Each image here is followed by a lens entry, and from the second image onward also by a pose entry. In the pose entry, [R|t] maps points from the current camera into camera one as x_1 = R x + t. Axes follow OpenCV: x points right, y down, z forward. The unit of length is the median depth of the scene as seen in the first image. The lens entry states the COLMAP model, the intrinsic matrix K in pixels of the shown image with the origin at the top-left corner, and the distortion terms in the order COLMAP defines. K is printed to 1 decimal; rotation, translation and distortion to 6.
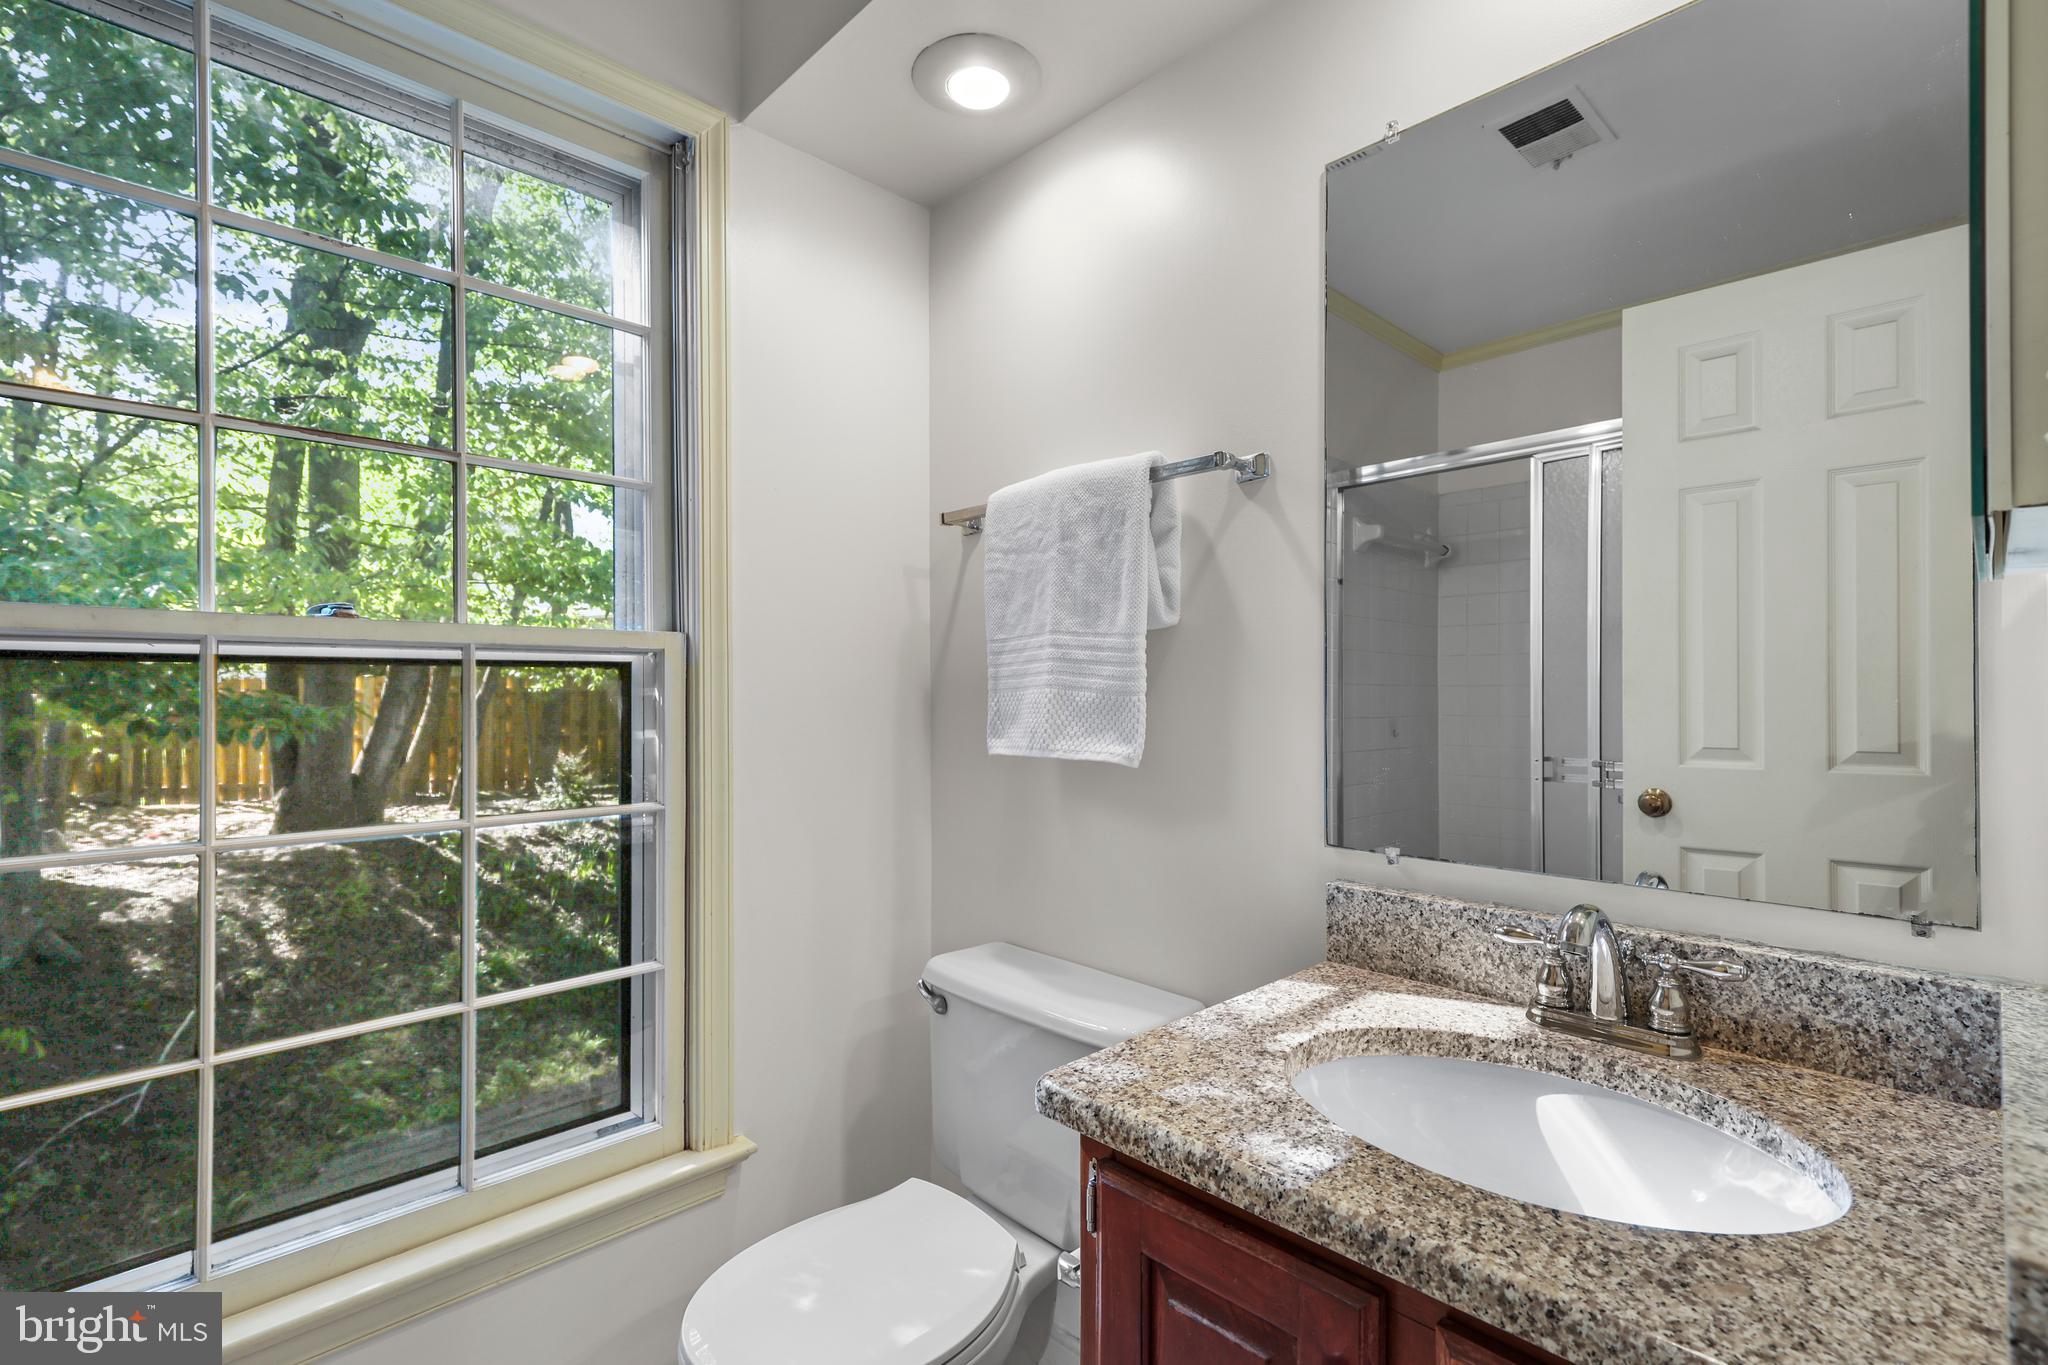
lens RADIAL K [[923.5, 0, 1019.0], [0, 923.5, 673.3], [0, 0, 1]] dist [-0.015400, 0.000342]
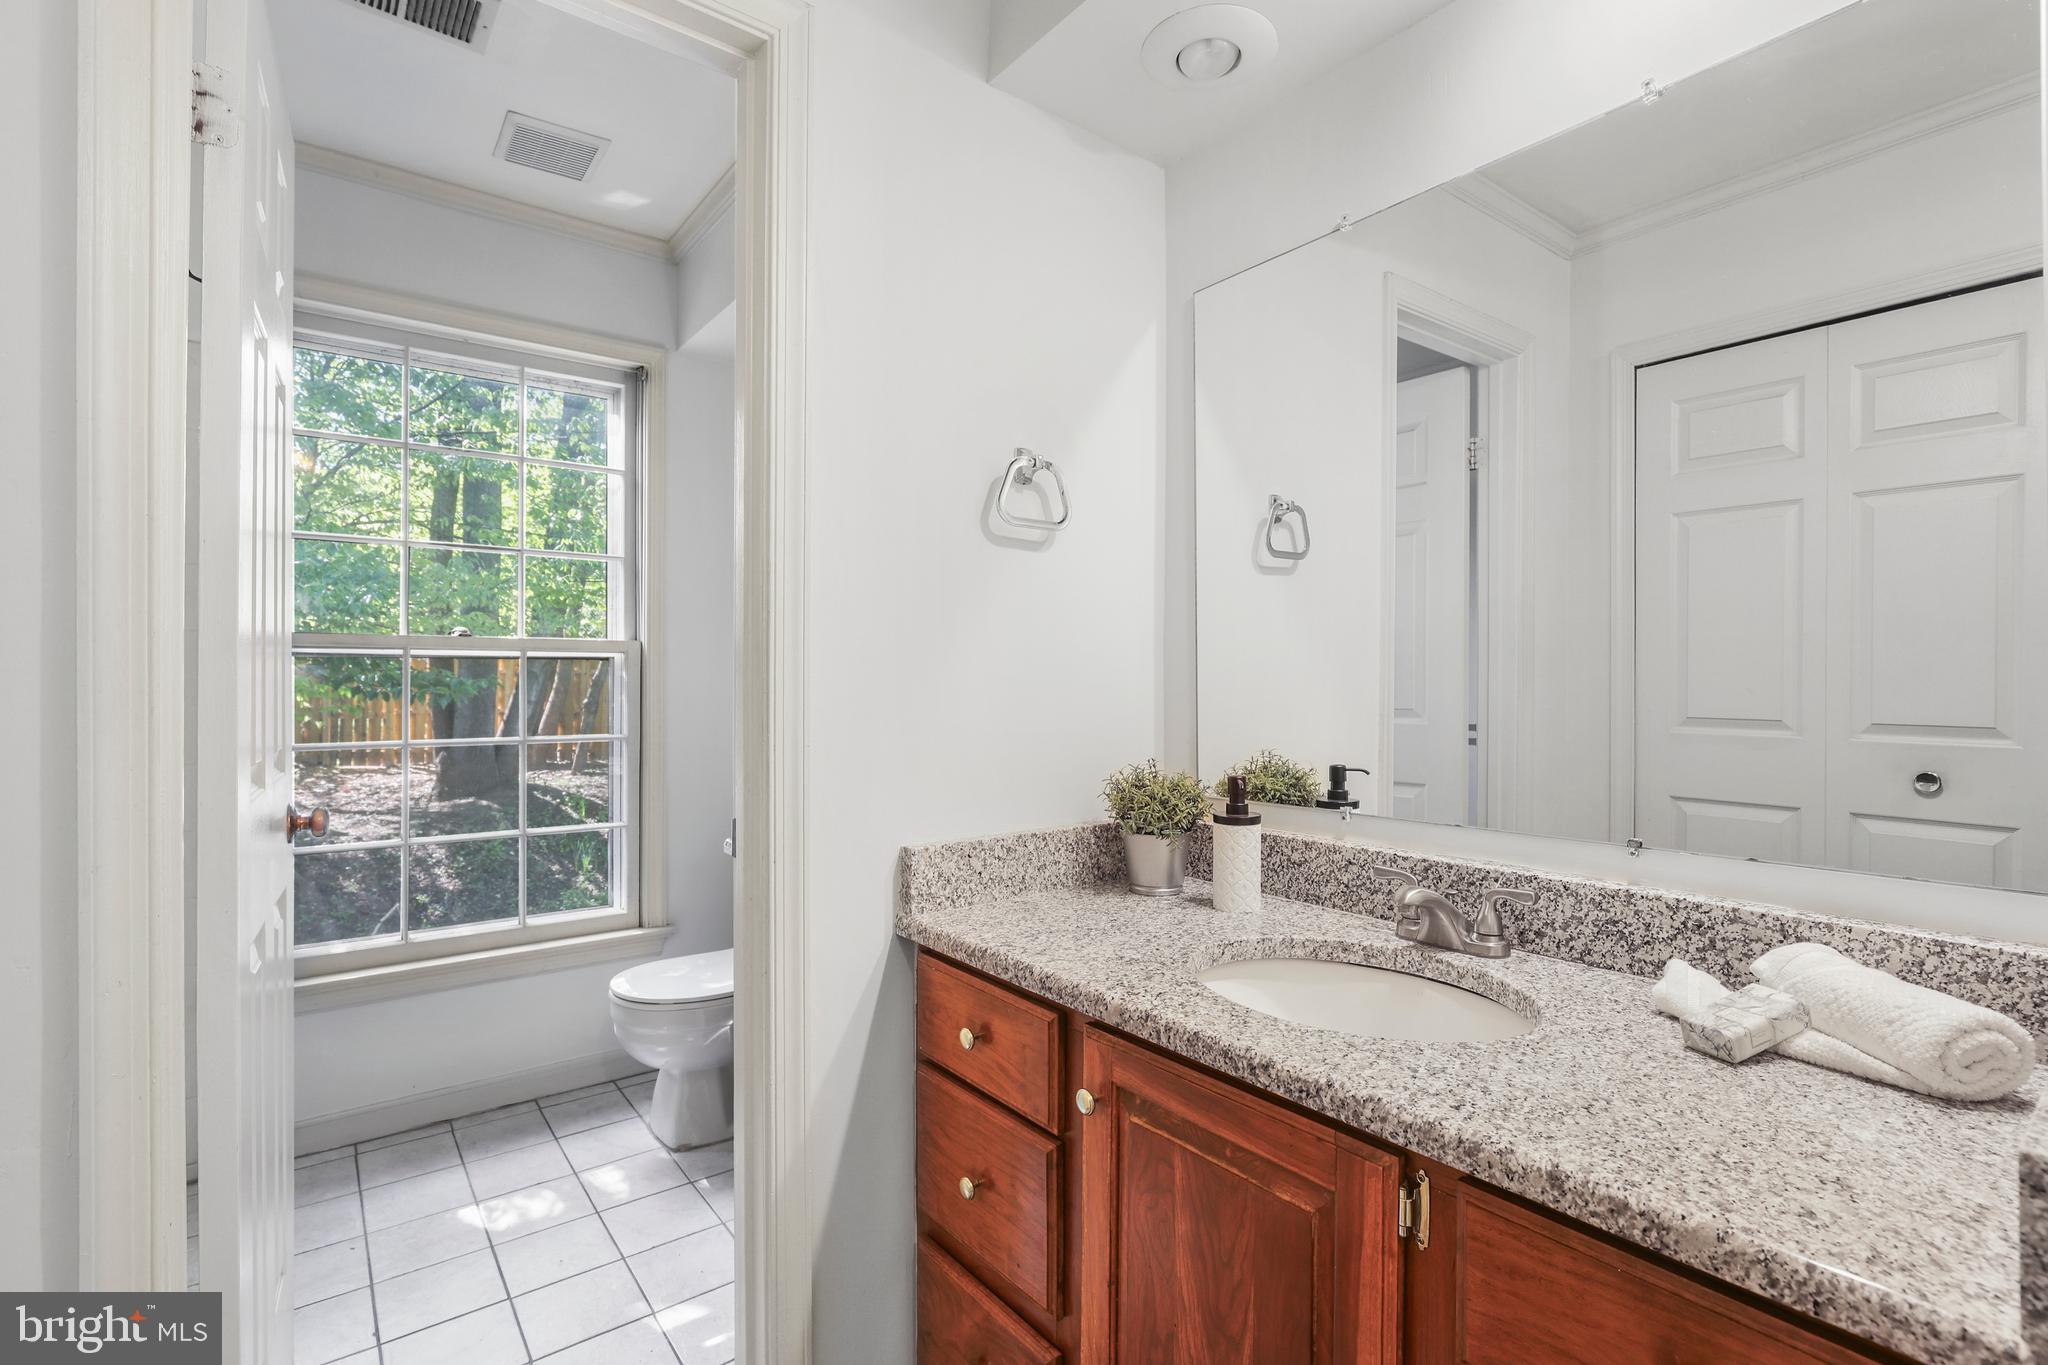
lens RADIAL K [[940.5, 0, 992.4], [0, 940.5, 668.4], [0, 0, 1]] dist [-0.052561, 0.007763]
pose [[0.990239, 0.007334, -0.139188, 0.080226], [-0.006260, 0.999947, 0.008149, 0.001461], [0.139241, -0.007198, 0.990232, -0.103313]]
